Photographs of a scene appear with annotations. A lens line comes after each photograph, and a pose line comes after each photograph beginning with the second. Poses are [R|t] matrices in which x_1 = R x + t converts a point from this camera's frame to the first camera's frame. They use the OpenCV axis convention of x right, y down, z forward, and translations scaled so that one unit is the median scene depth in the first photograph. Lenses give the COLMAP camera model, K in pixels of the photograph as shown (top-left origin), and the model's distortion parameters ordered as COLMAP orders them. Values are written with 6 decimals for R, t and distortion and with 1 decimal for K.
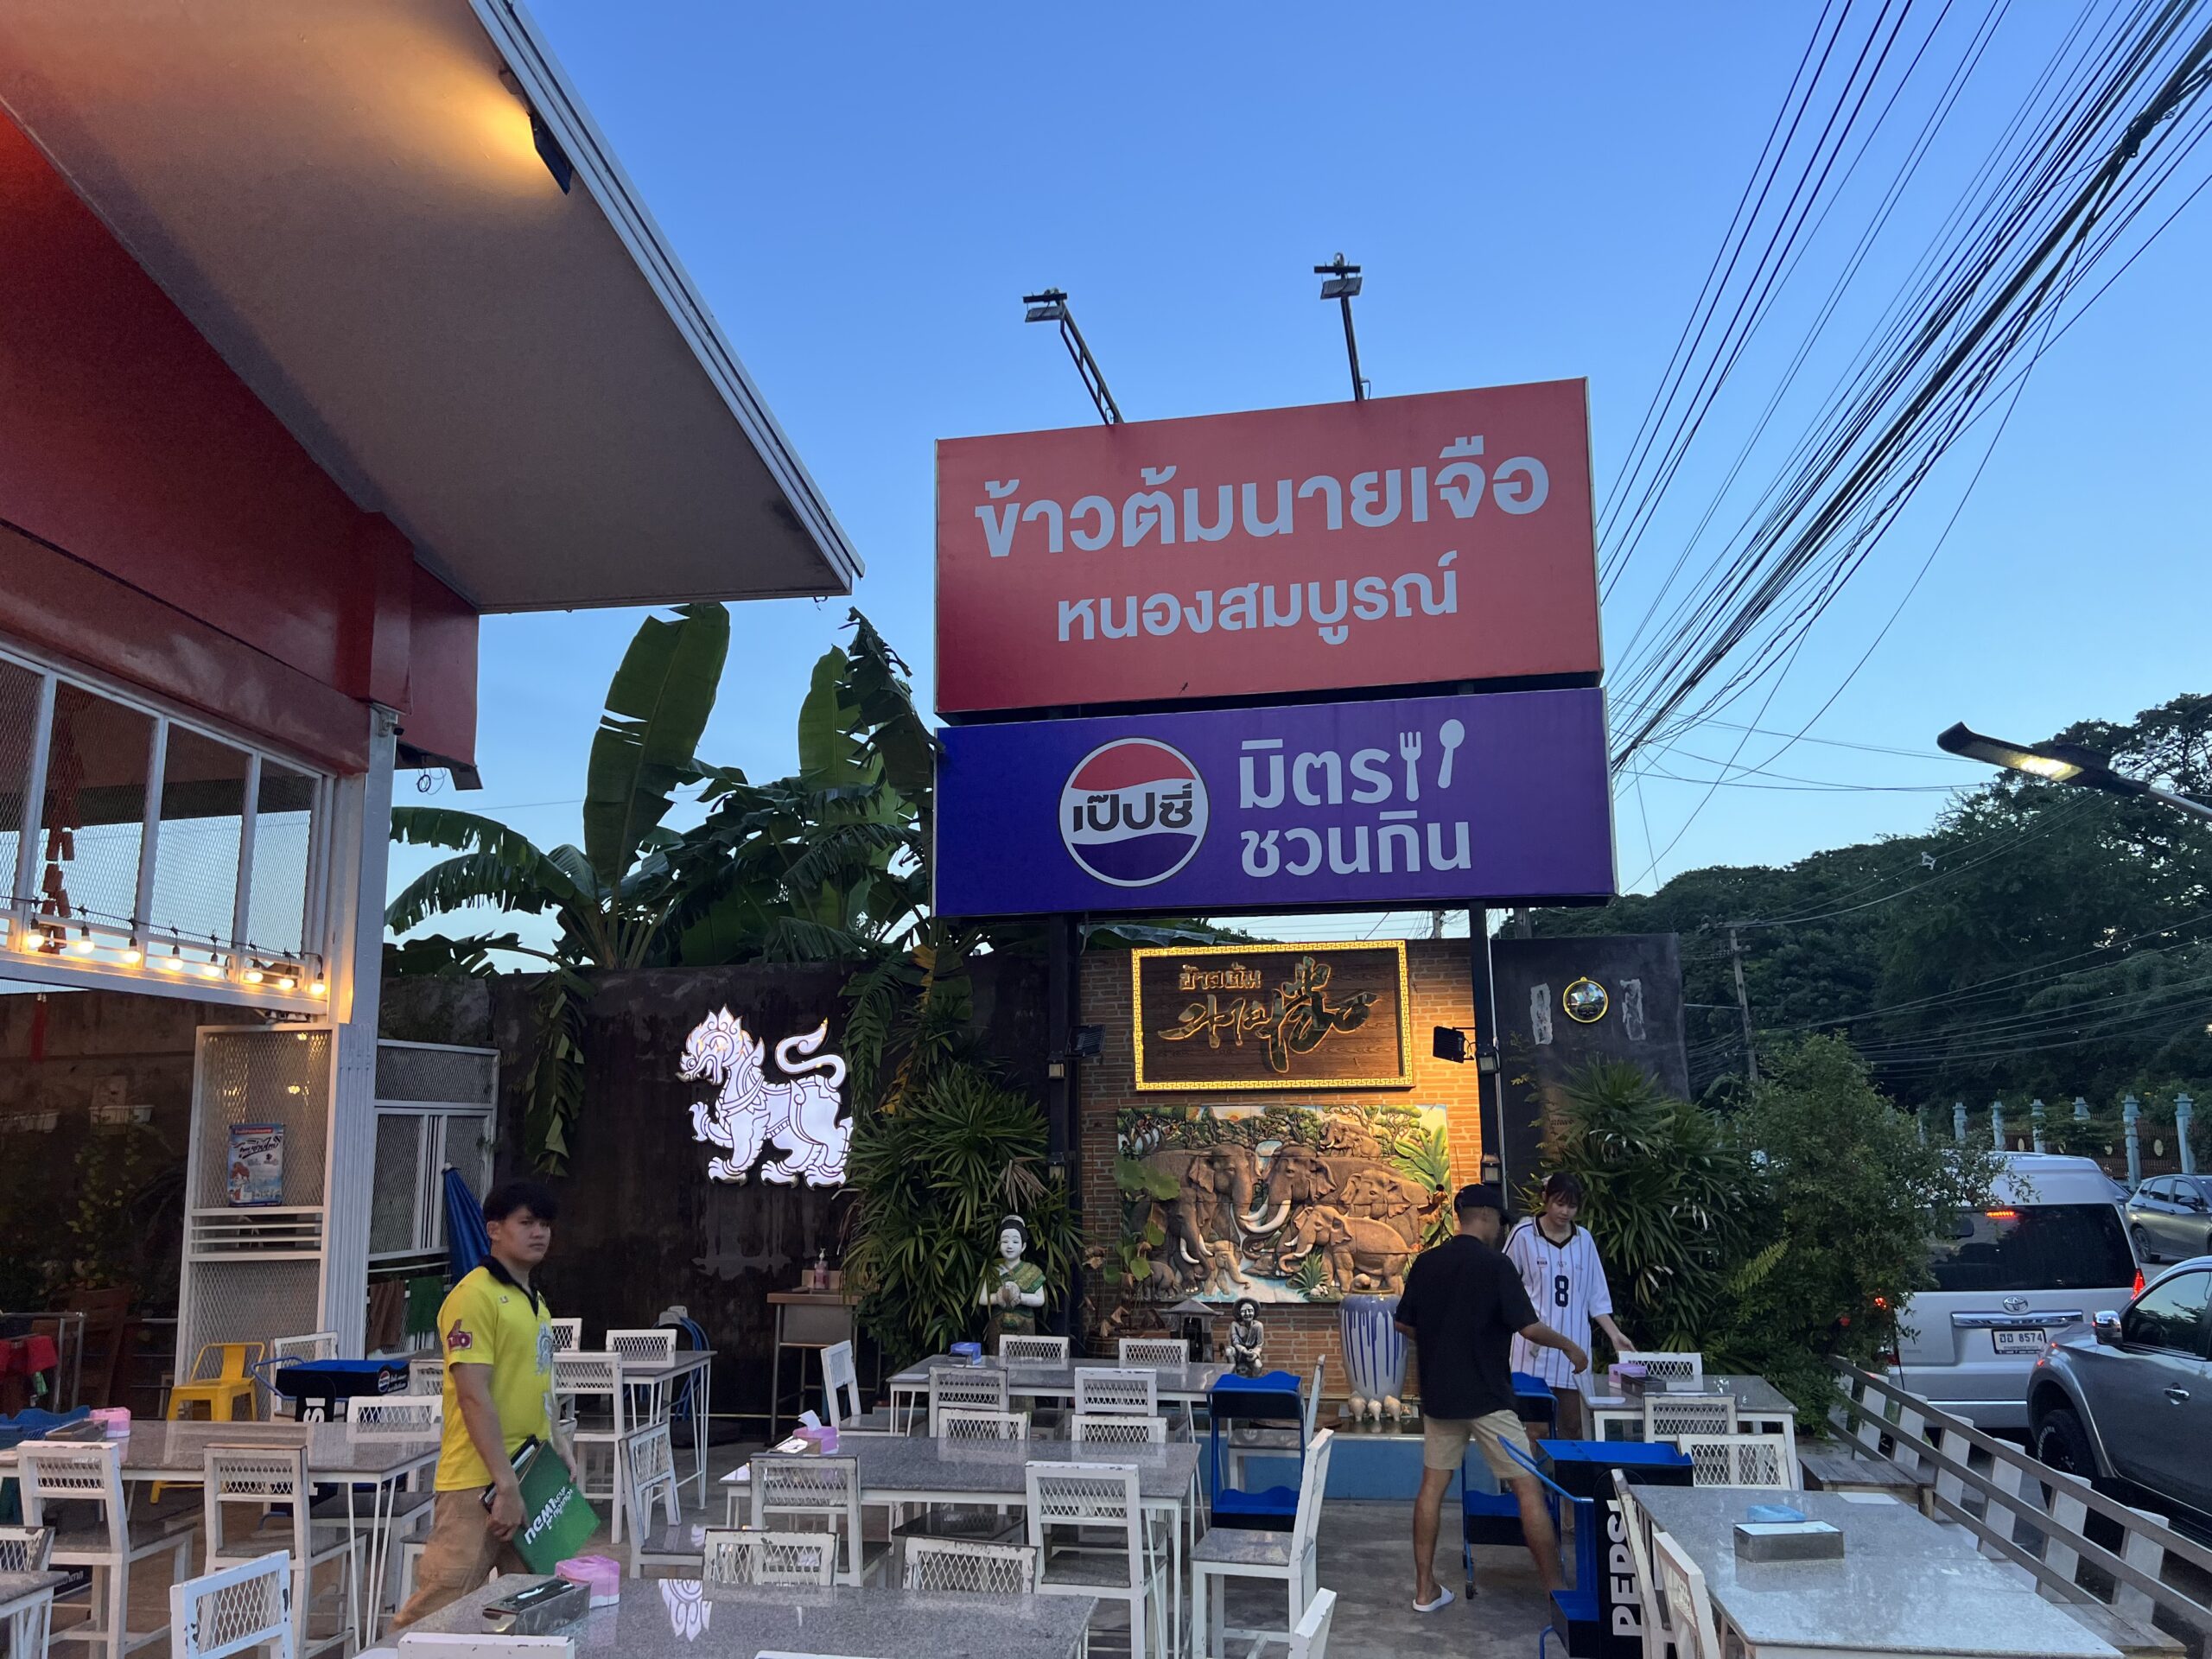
lens RADIAL K [[1577.6, 0, 1106.0], [0, 1577.6, 829.5], [0, 0, 1]] dist [0.067003, -0.001068]
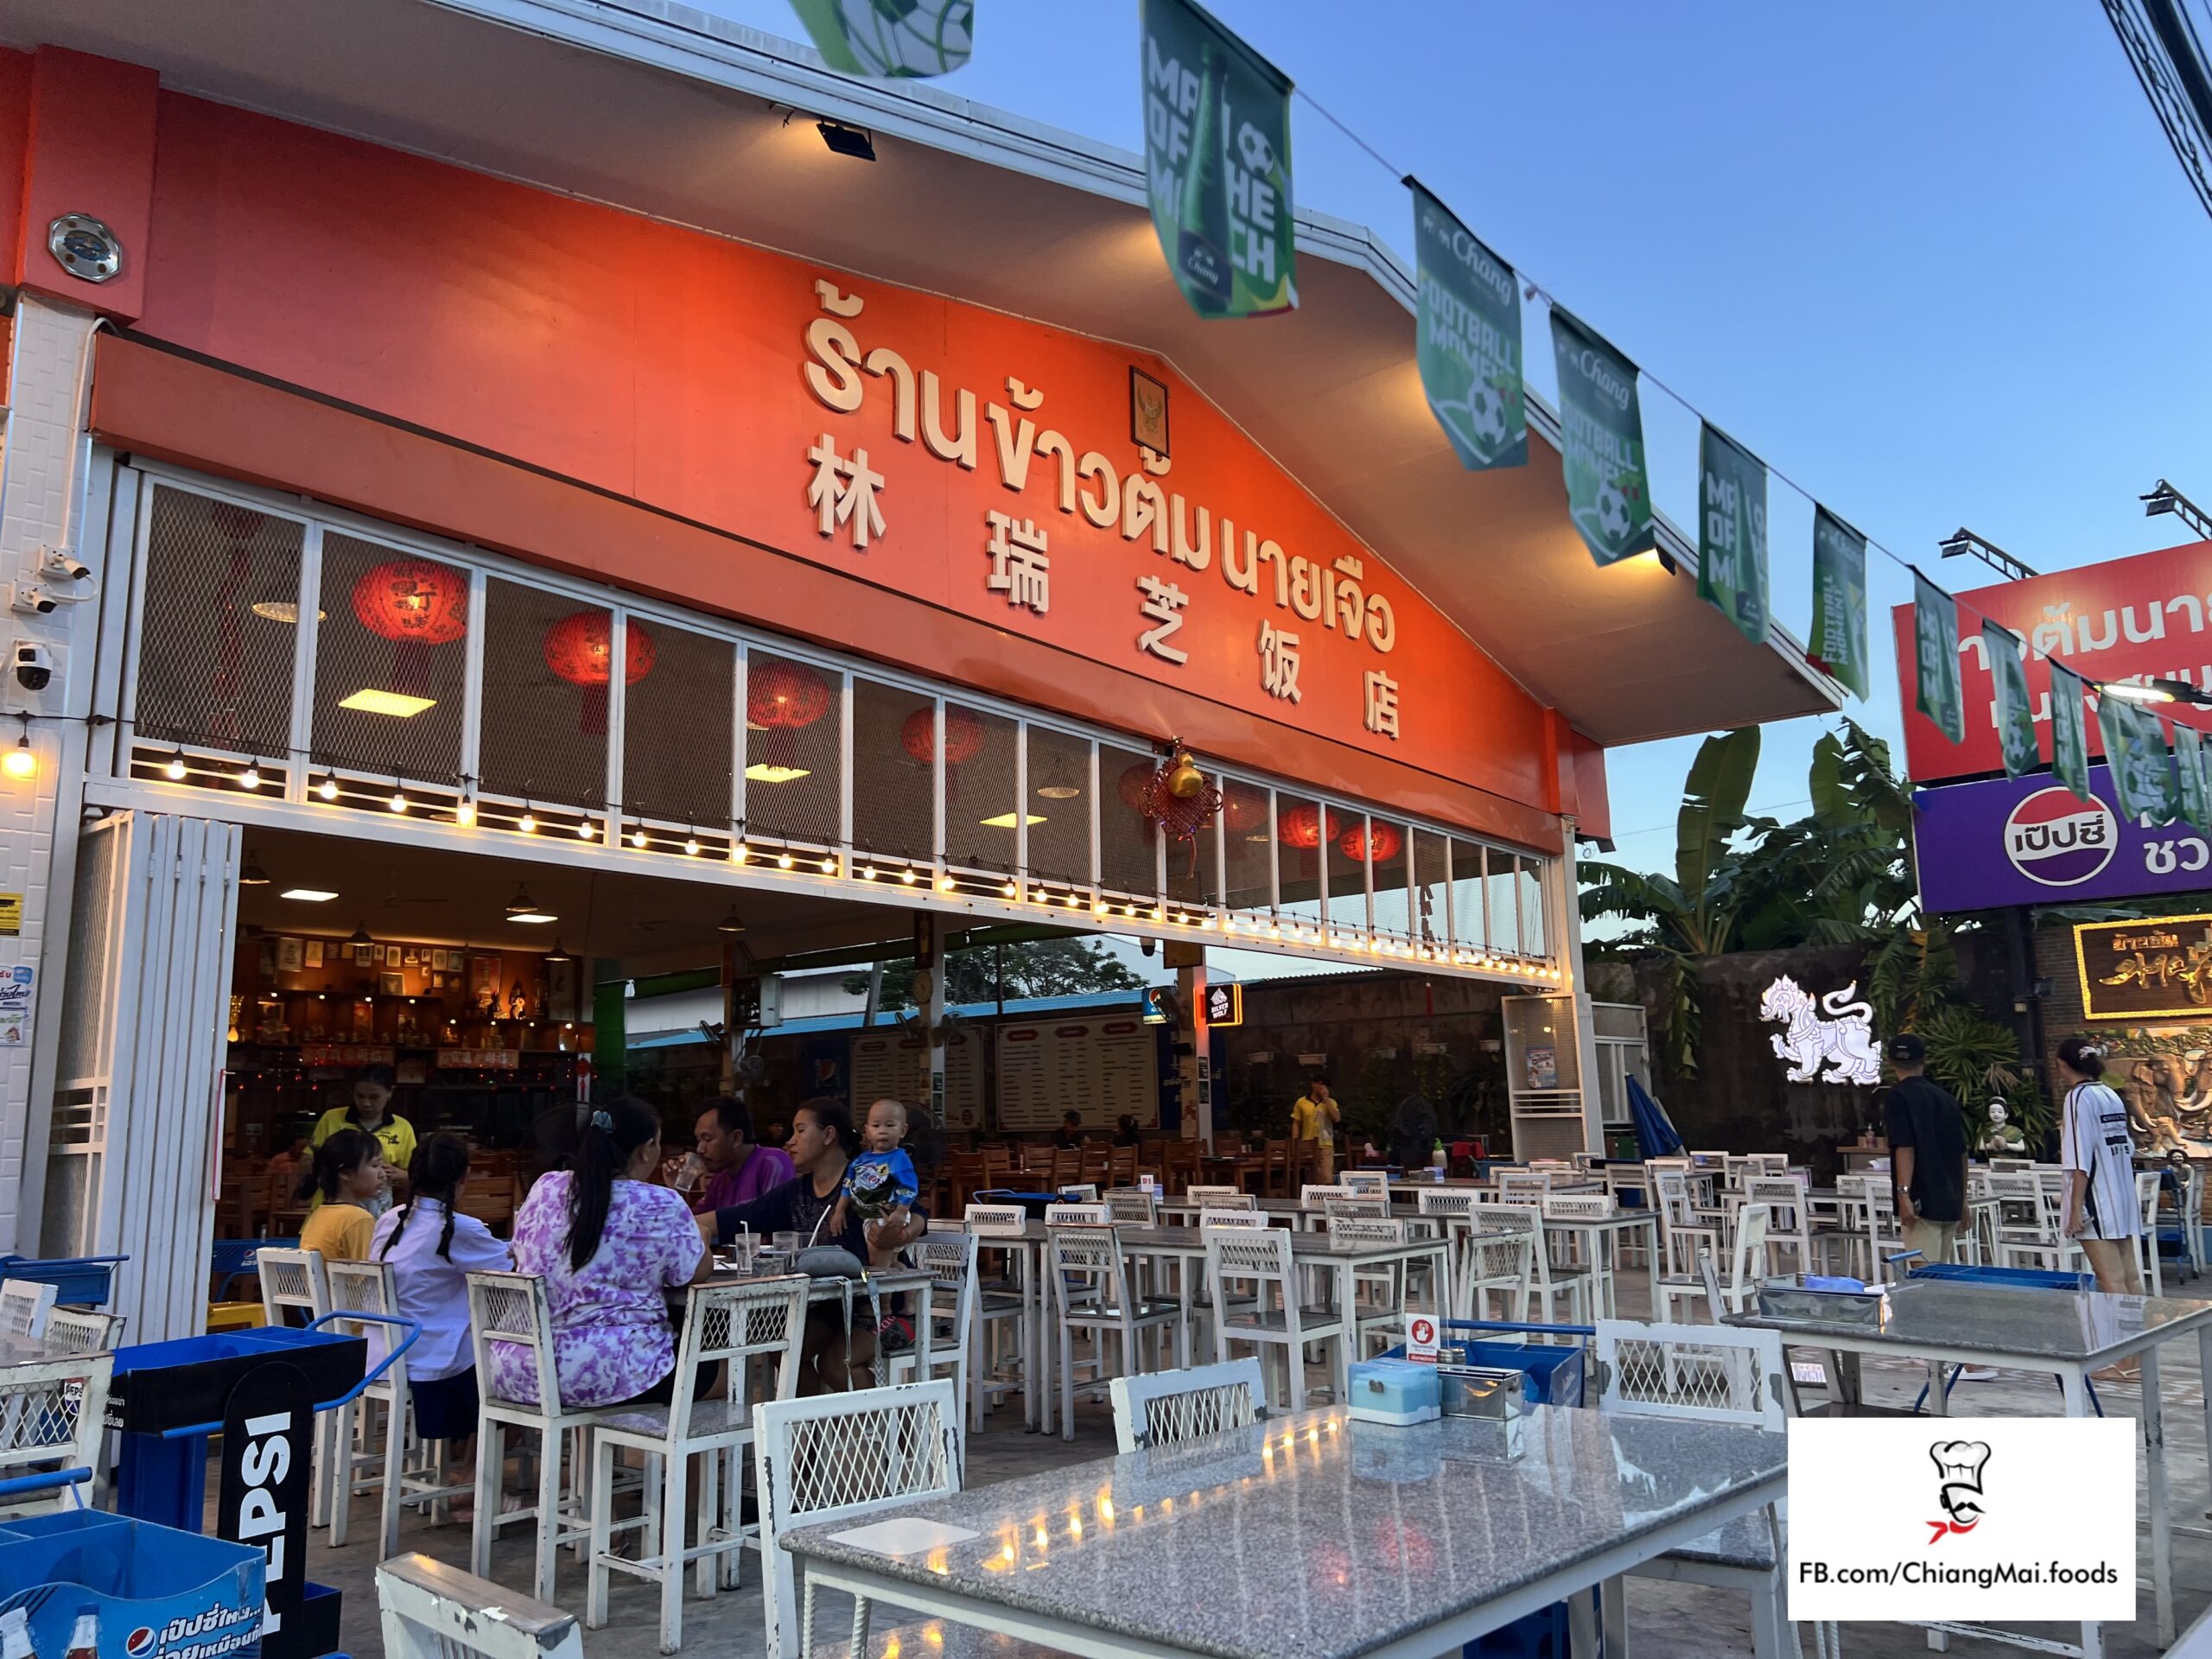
lens RADIAL K [[1661.0, 0, 1106.0], [0, 1661.0, 829.5], [0, 0, 1]] dist [0.022784, -0.000358]
pose [[0.833205, -0.094534, -0.544824, 0.126682], [0.107276, 0.994193, -0.008448, -0.099450], [0.542459, -0.051408, 0.838508, -0.824184]]
